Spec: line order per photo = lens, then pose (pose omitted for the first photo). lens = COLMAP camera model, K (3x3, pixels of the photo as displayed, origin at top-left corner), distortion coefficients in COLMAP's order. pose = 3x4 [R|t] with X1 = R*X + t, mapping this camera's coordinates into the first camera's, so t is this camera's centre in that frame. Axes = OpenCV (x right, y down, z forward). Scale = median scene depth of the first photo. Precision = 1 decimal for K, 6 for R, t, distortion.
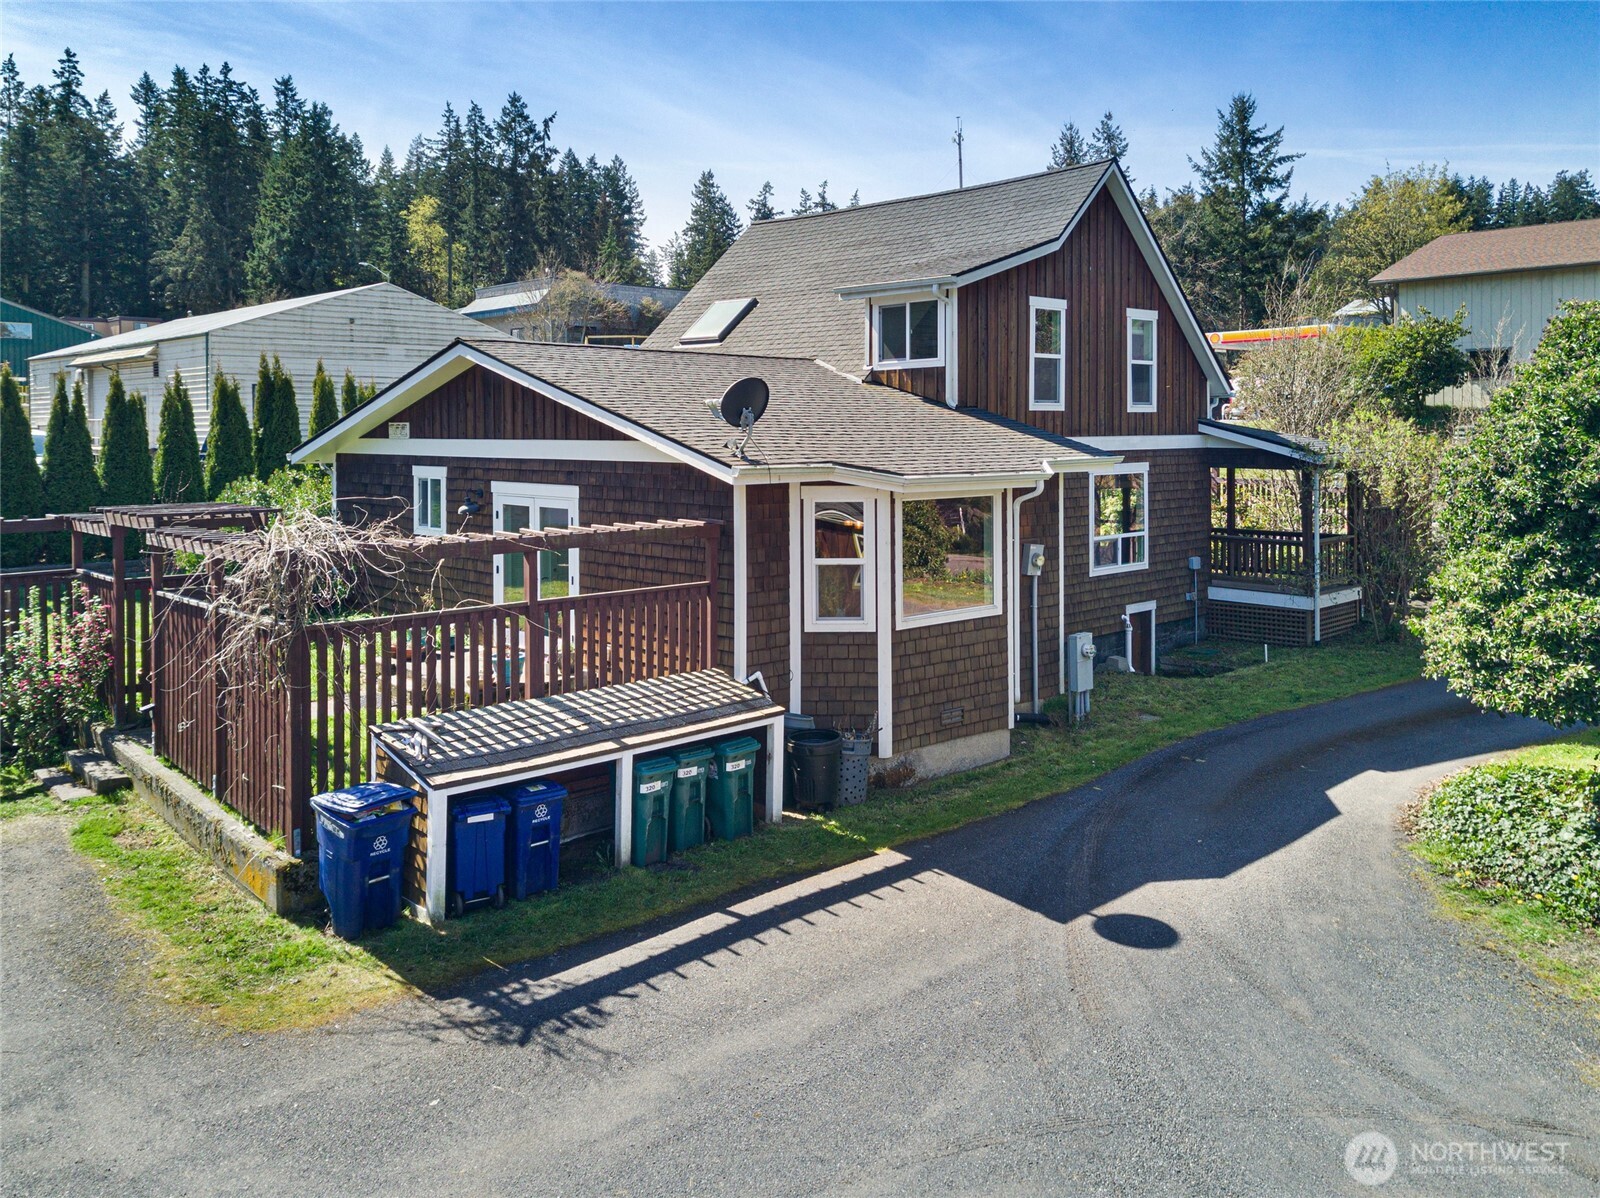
lens RADIAL K [[1237.0, 0, 807.5], [0, 1237.0, 464.0], [0, 0, 1]] dist [0.006247, 0.034939]
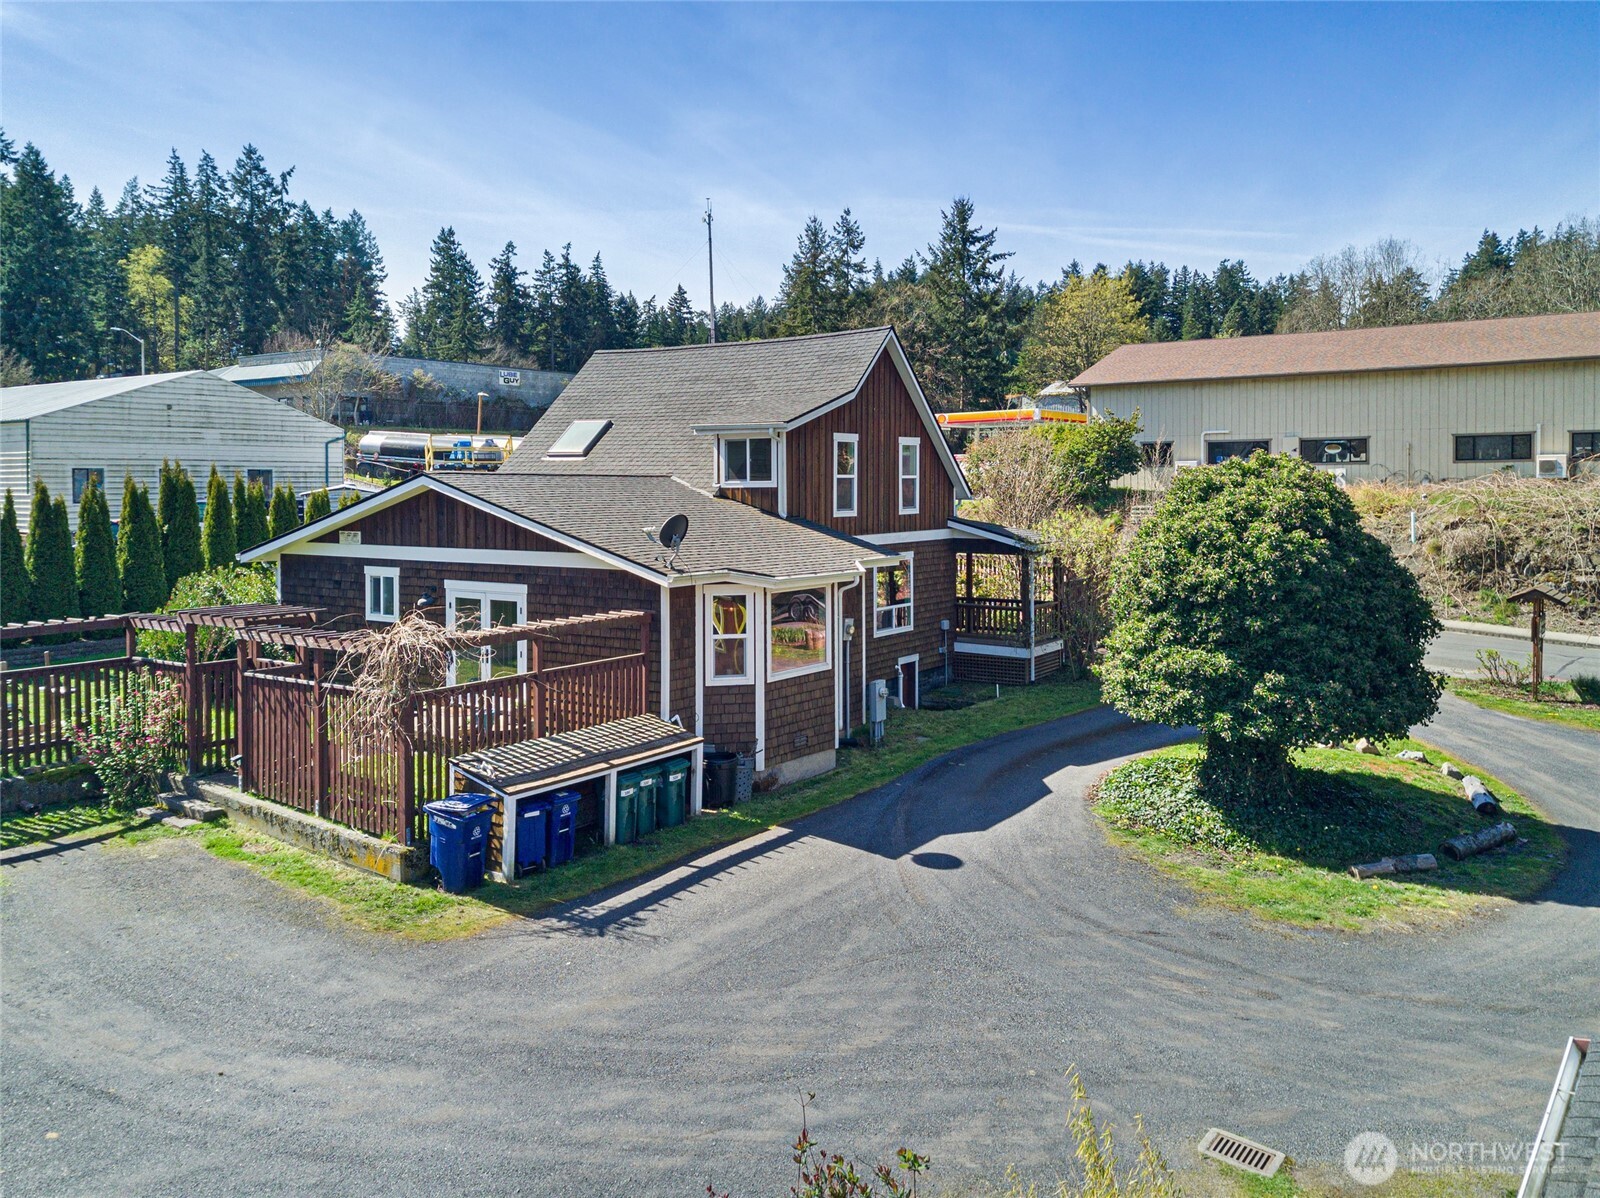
lens RADIAL K [[1215.3, 0, 798.6], [0, 1215.3, 541.2], [0, 0, 1]] dist [0.048609, -0.003195]
pose [[0.978301, -0.007848, 0.207039, -0.174913], [0.003848, 0.999798, 0.019715, -0.056790], [-0.207152, -0.018491, 0.978134, -0.379701]]
